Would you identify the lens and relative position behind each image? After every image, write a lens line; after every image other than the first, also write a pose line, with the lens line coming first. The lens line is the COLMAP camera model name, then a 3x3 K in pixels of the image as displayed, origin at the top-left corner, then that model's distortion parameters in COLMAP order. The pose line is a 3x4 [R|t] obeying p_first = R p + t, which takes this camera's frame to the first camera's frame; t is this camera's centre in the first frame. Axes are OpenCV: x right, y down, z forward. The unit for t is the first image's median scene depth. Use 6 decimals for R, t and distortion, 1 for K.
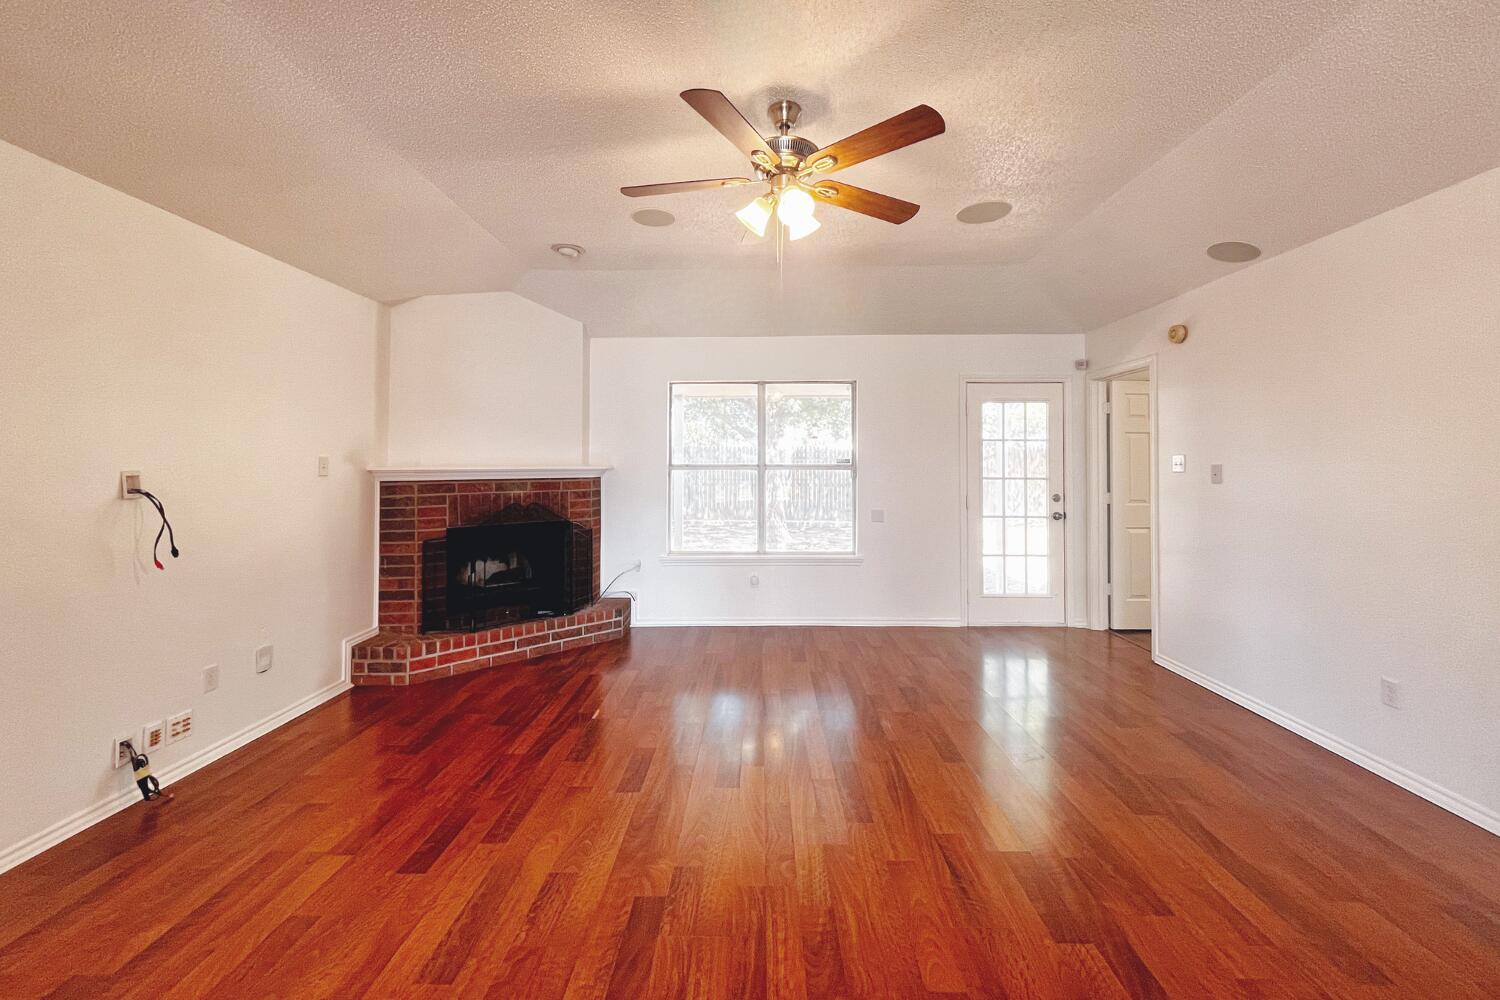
lens RADIAL K [[610.2, 0, 752.2], [0, 610.2, 447.5], [0, 0, 1]] dist [-0.000162, 0.000140]
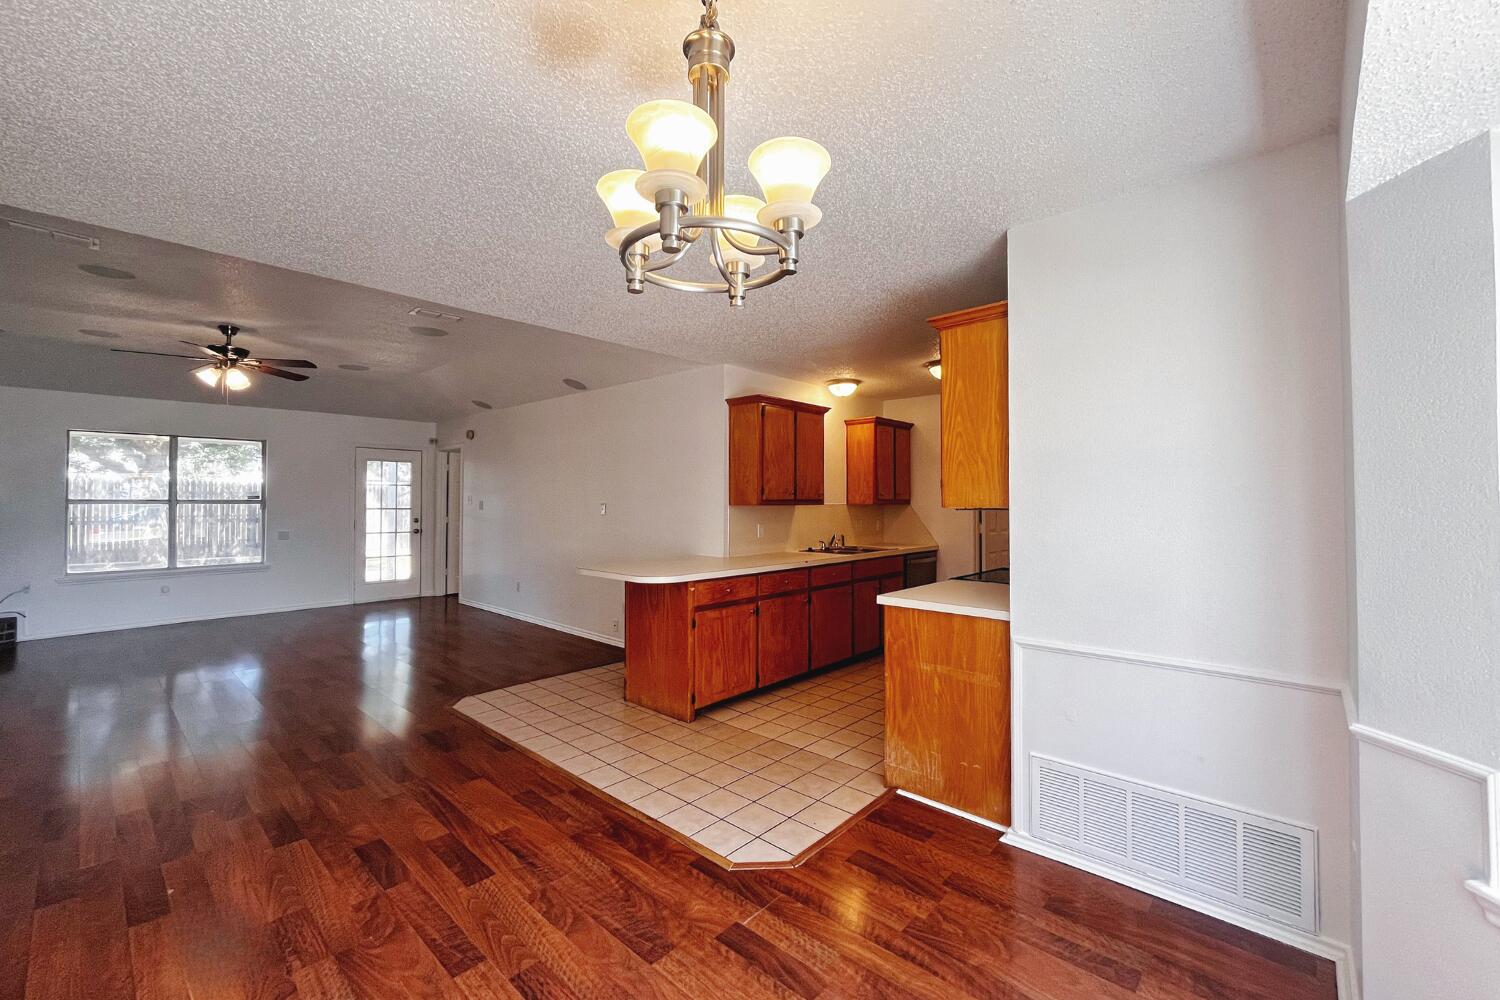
lens RADIAL K [[612.7, 0, 749.4], [0, 612.7, 495.6], [0, 0, 1]] dist [0.000606, 0.000256]
pose [[0.662706, 0.007946, 0.748838, -0.151794], [-0.020706, 0.999756, 0.007715, -0.016041], [-0.748594, -0.020618, 0.662708, -0.787230]]
